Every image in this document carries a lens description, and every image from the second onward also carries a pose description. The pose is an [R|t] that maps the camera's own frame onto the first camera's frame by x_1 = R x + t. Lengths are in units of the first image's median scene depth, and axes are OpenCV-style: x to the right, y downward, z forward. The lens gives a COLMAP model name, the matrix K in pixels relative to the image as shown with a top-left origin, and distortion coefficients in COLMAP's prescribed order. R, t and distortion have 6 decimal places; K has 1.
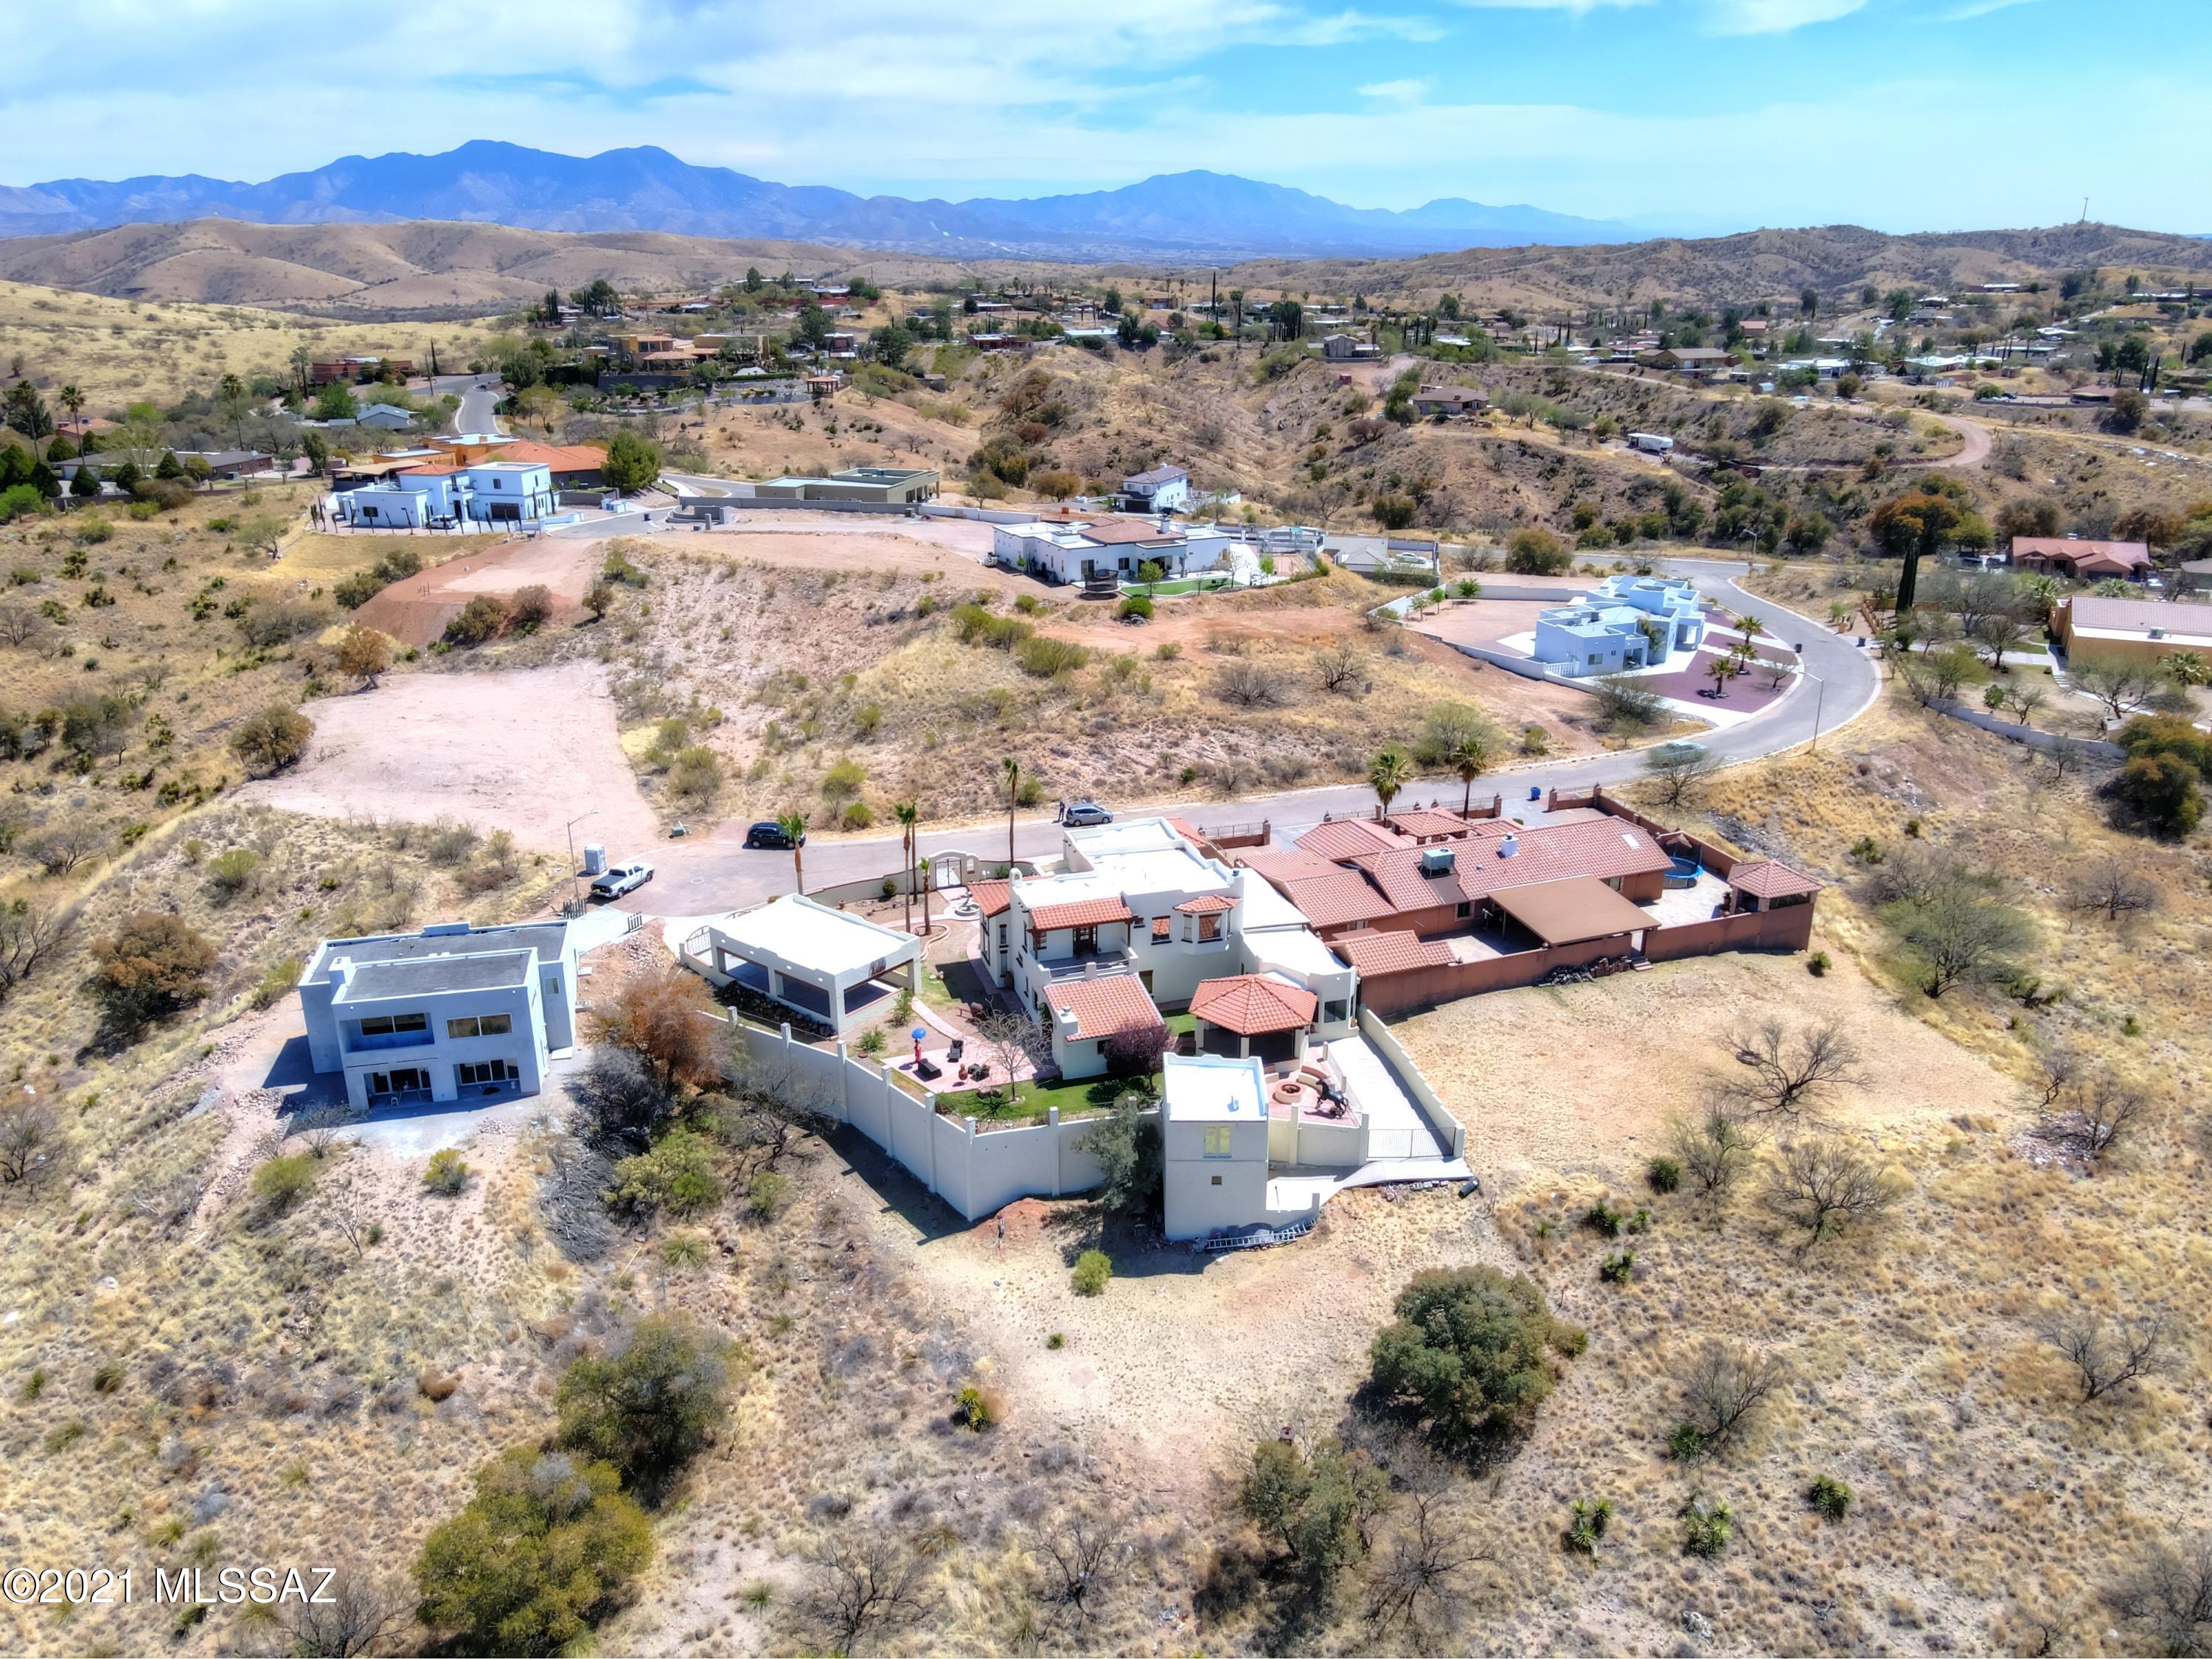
lens RADIAL K [[1607.8, 0, 1102.3], [0, 1607.8, 821.1], [0, 0, 1]] dist [0.008356, 0.009913]
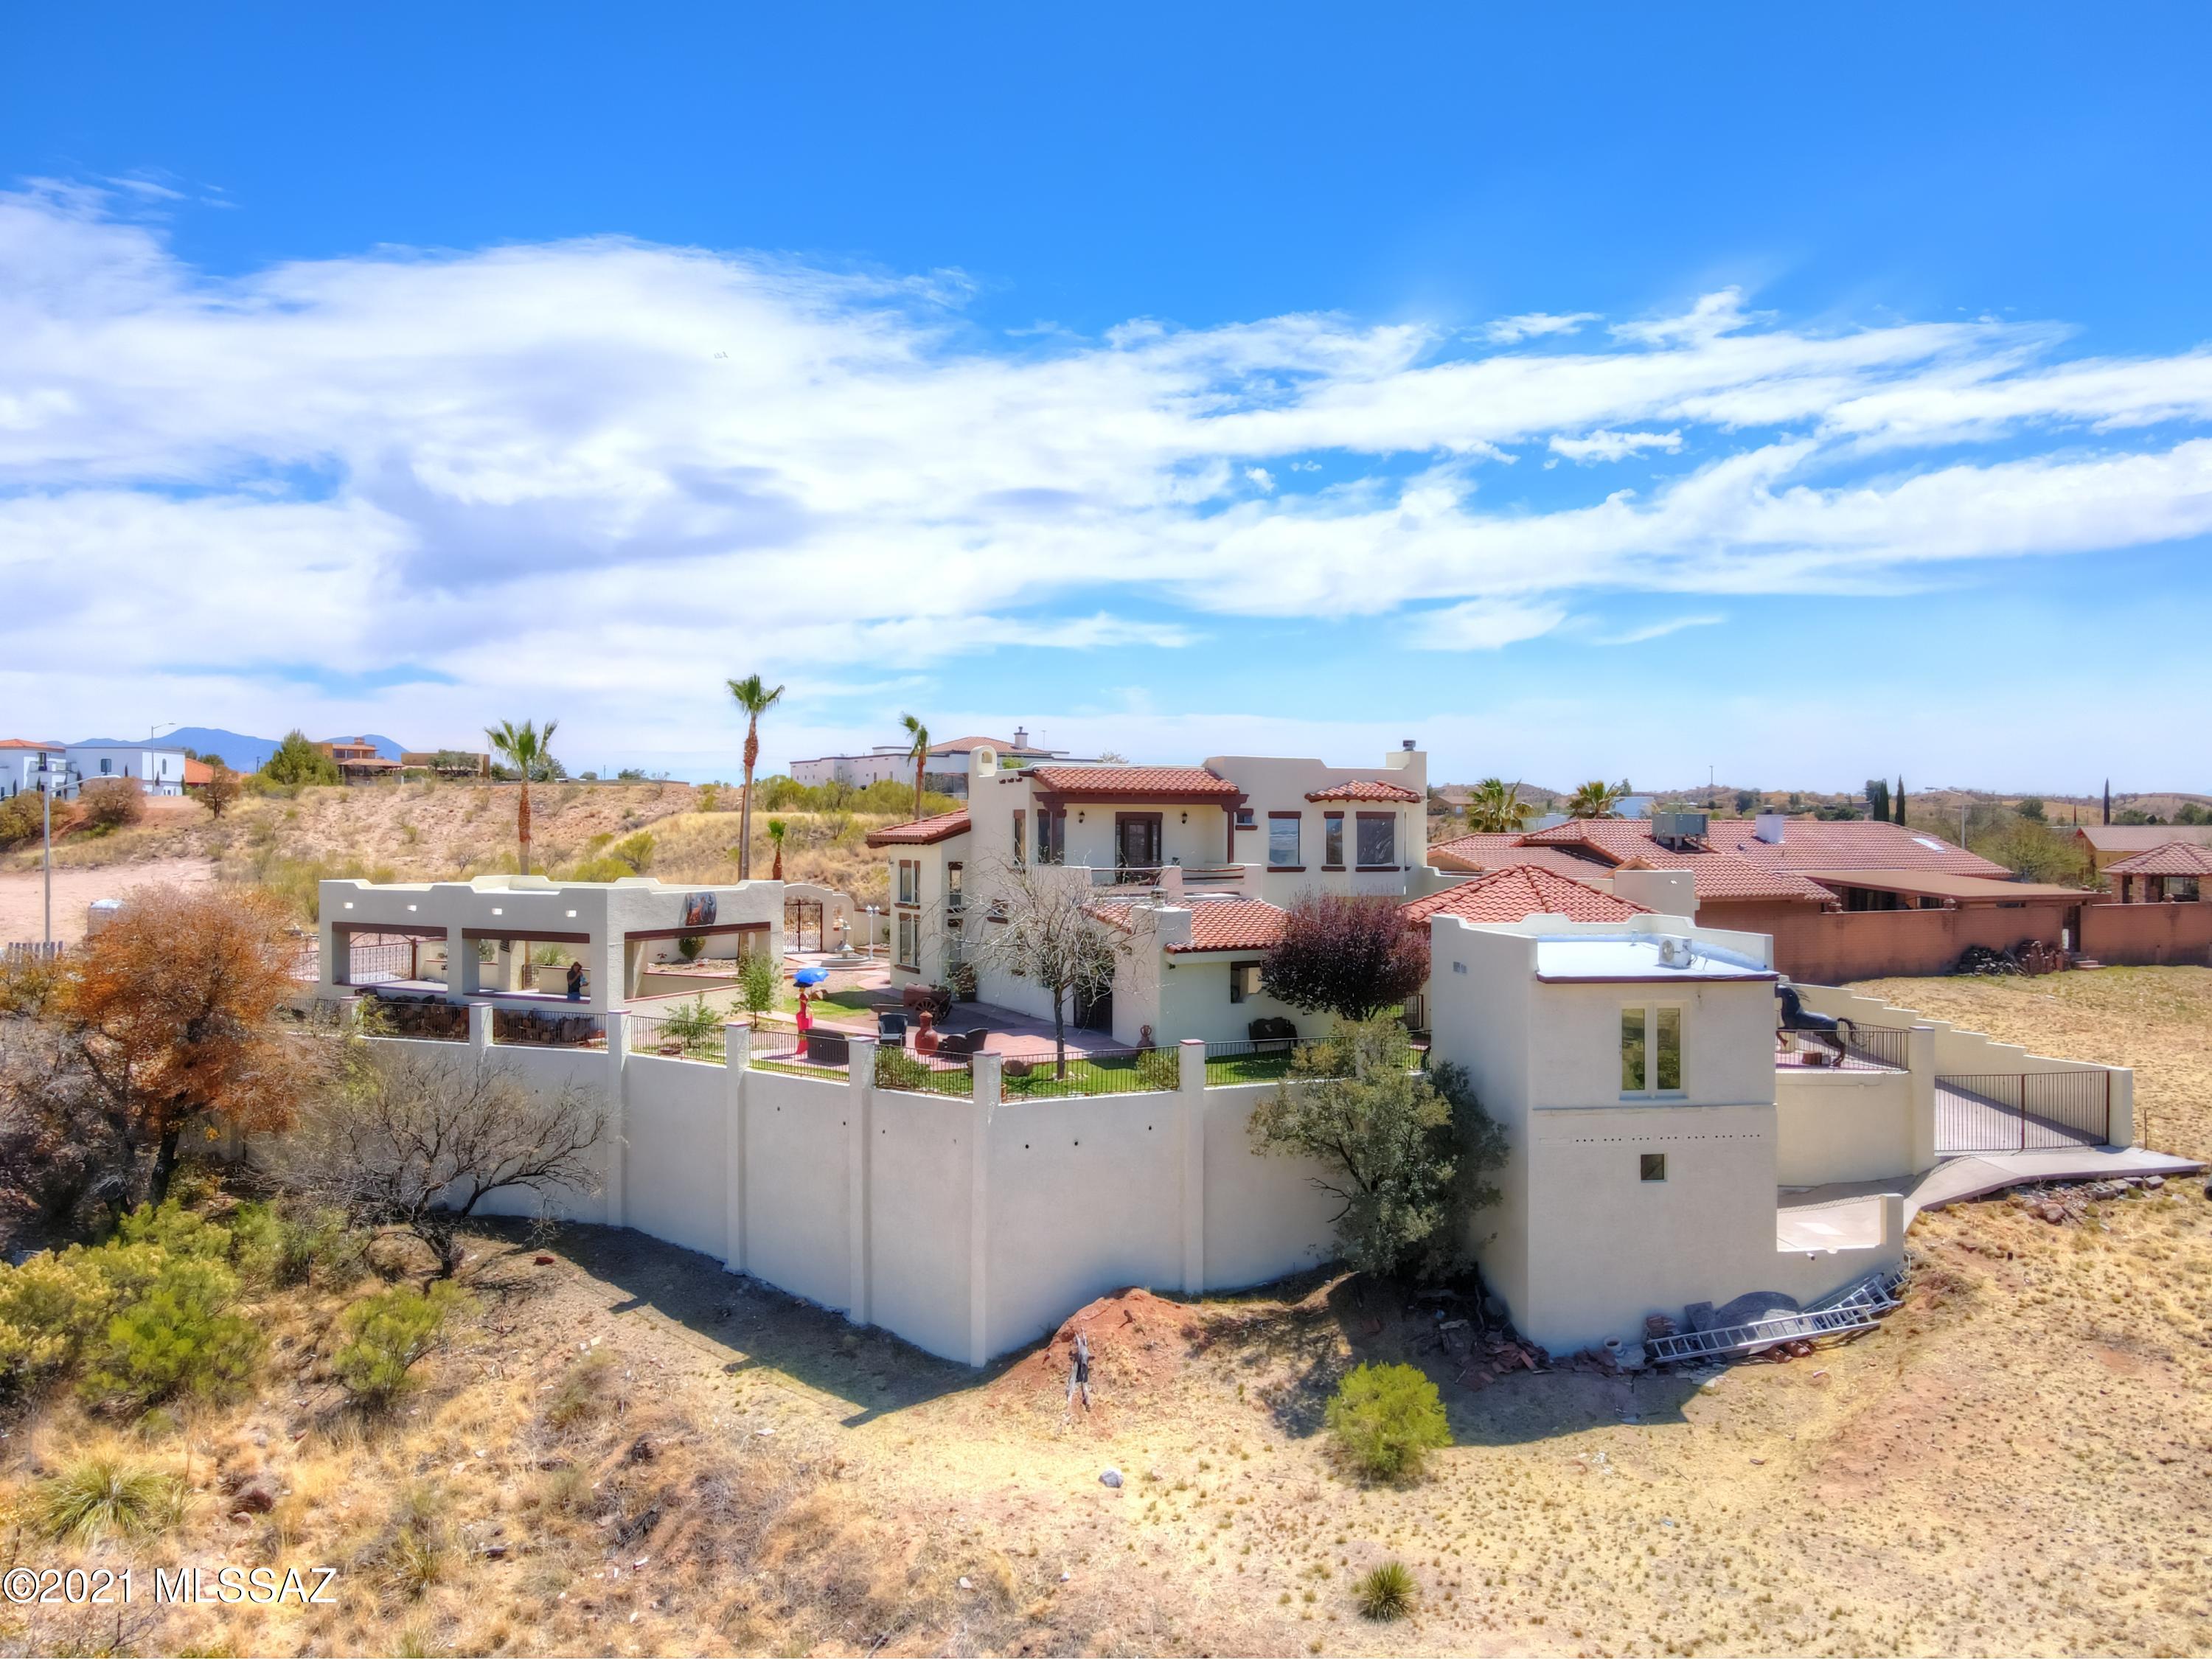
lens RADIAL K [[1607.8, 0, 1104.7], [0, 1607.8, 827.9], [0, 0, 1]] dist [0.008356, 0.009913]
pose [[0.985129, 0.006821, 0.171683, -0.115830], [0.052174, 0.940155, -0.336728, 0.253764], [-0.163706, 0.340678, 0.925818, 0.605389]]
